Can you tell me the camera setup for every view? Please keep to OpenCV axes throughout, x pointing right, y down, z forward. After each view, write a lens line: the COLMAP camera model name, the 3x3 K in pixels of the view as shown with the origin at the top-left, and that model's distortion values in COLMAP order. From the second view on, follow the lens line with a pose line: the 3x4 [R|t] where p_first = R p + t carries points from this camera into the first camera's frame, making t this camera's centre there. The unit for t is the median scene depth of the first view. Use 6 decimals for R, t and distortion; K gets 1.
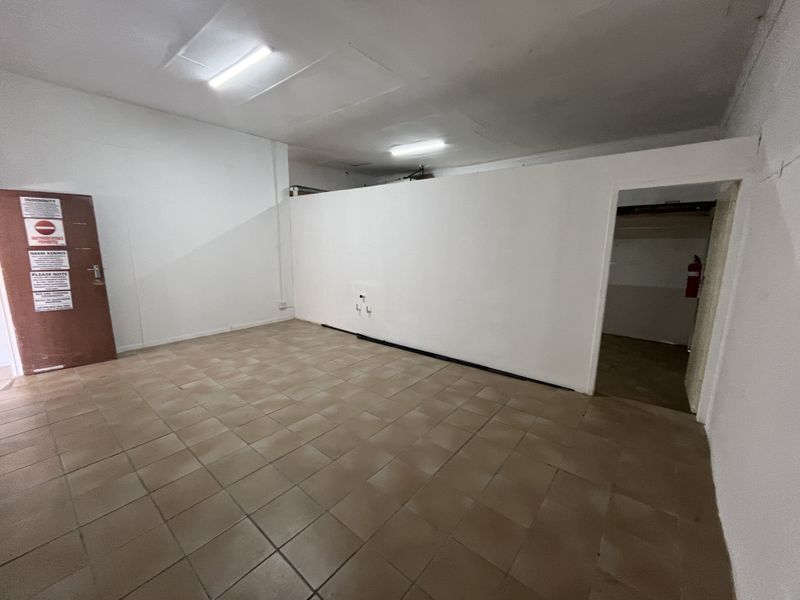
lens RADIAL K [[323.8, 0, 398.0], [0, 323.8, 299.8], [0, 0, 1]] dist [-0.002930, 0.000437]
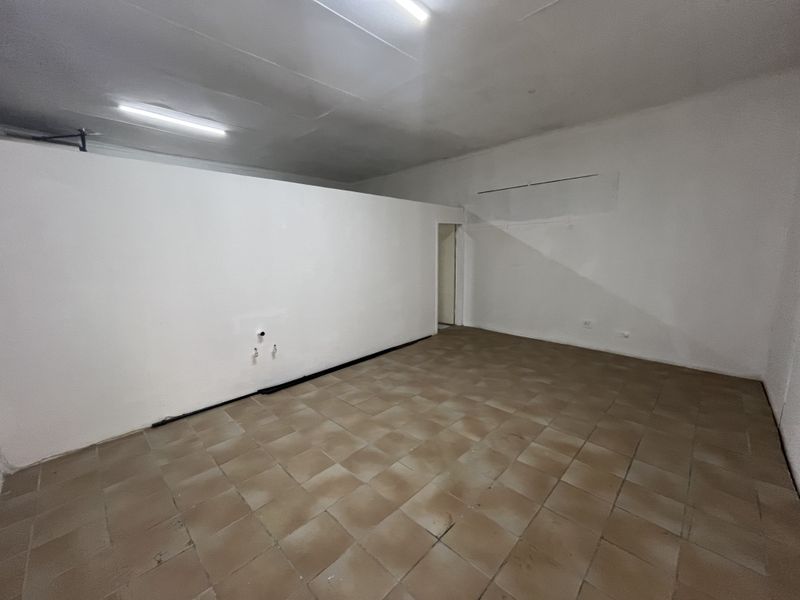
lens RADIAL K [[323.8, 0, 398.3], [0, 323.8, 298.9], [0, 0, 1]] dist [-0.002930, 0.000437]
pose [[0.090626, -0.160069, 0.982937, -0.984367], [0.196976, 0.970381, 0.139863, -0.158942], [-0.976211, 0.180940, 0.119472, 0.816398]]
